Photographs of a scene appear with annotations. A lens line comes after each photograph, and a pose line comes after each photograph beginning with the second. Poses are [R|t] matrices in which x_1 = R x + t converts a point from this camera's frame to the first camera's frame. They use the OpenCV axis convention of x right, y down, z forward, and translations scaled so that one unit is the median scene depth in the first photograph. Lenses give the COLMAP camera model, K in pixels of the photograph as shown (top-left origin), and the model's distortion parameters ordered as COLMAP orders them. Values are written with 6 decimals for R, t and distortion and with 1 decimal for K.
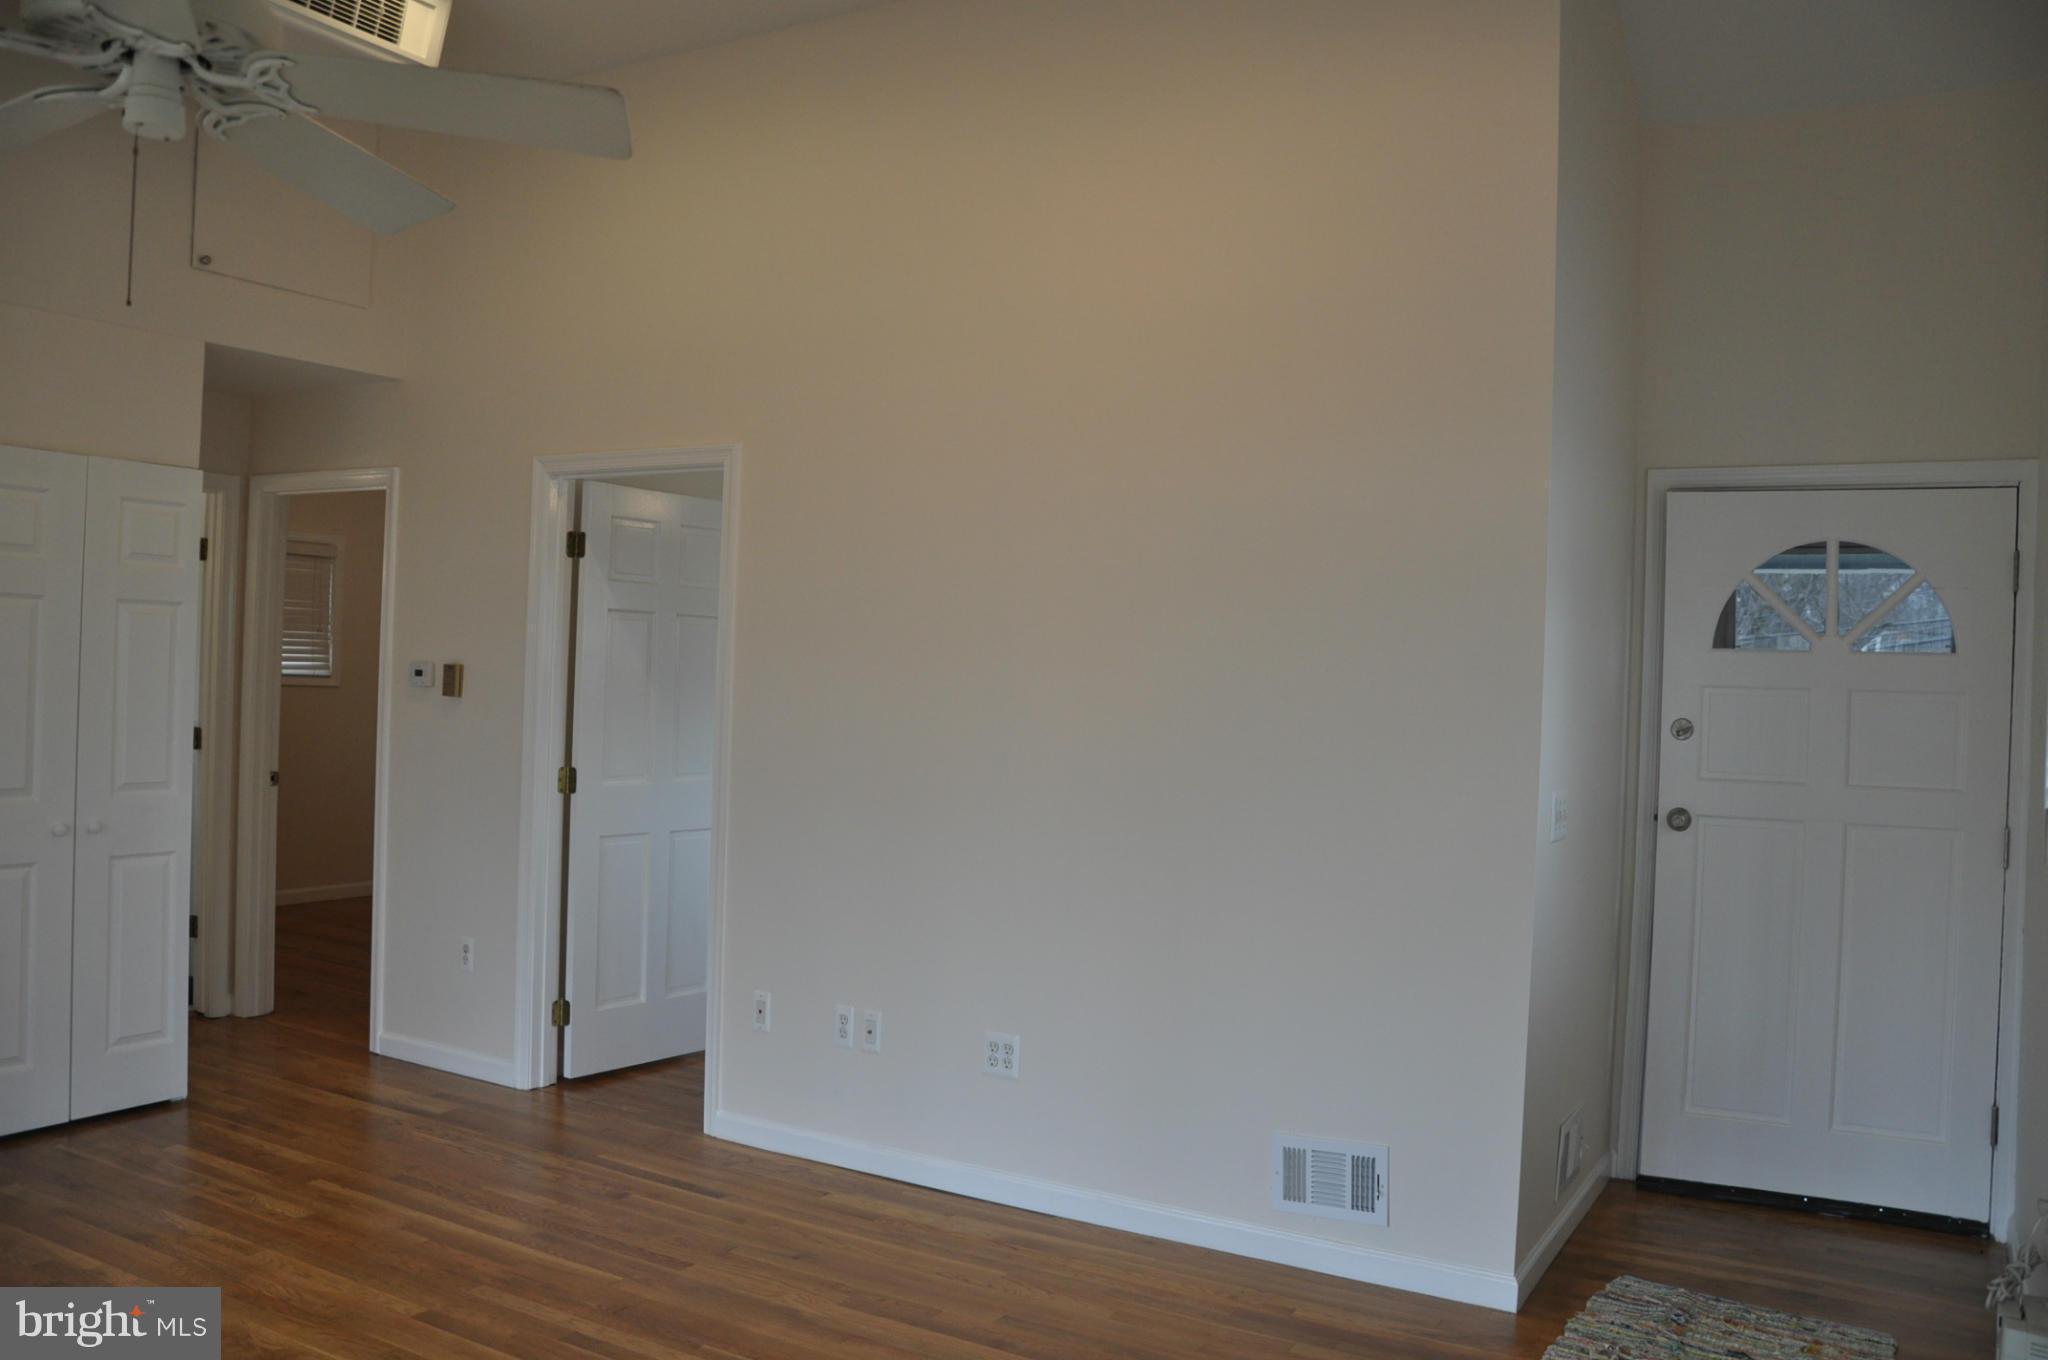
lens RADIAL K [[1593.1, 0, 1024.0], [0, 1593.1, 680.0], [0, 0, 1]] dist [-0.160519, 0.119438]
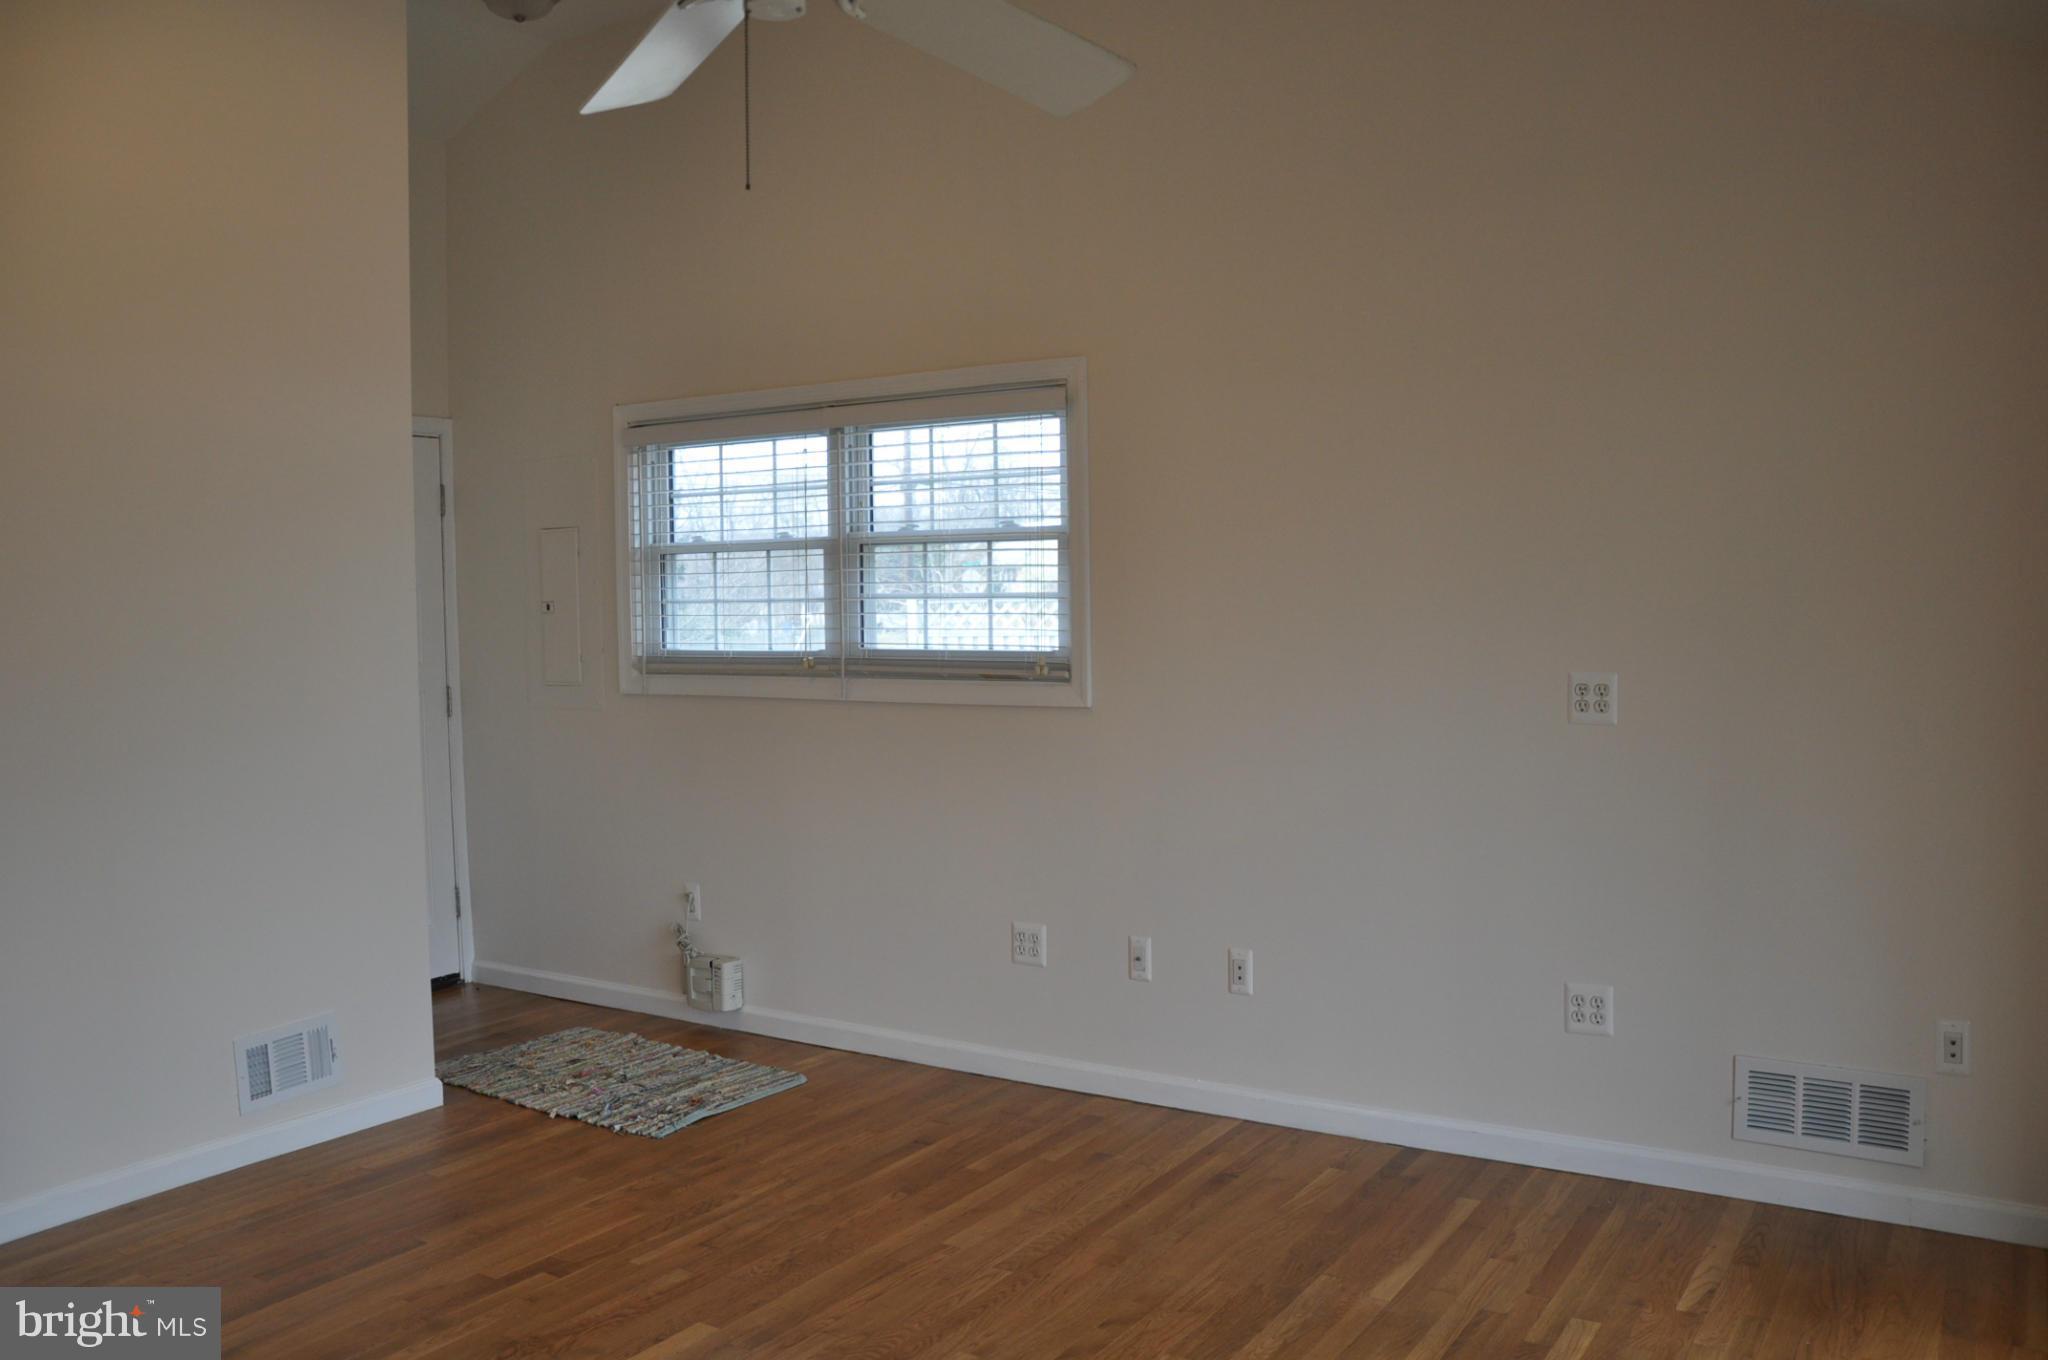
lens RADIAL K [[1576.1, 0, 1027.0], [0, 1576.1, 703.6], [0, 0, 1]] dist [-0.047197, 0.001119]
pose [[0.038379, -0.091267, 0.995087, -0.804371], [0.014614, 0.995765, 0.090765, -0.009946], [-0.999156, 0.011059, 0.039550, 0.451888]]
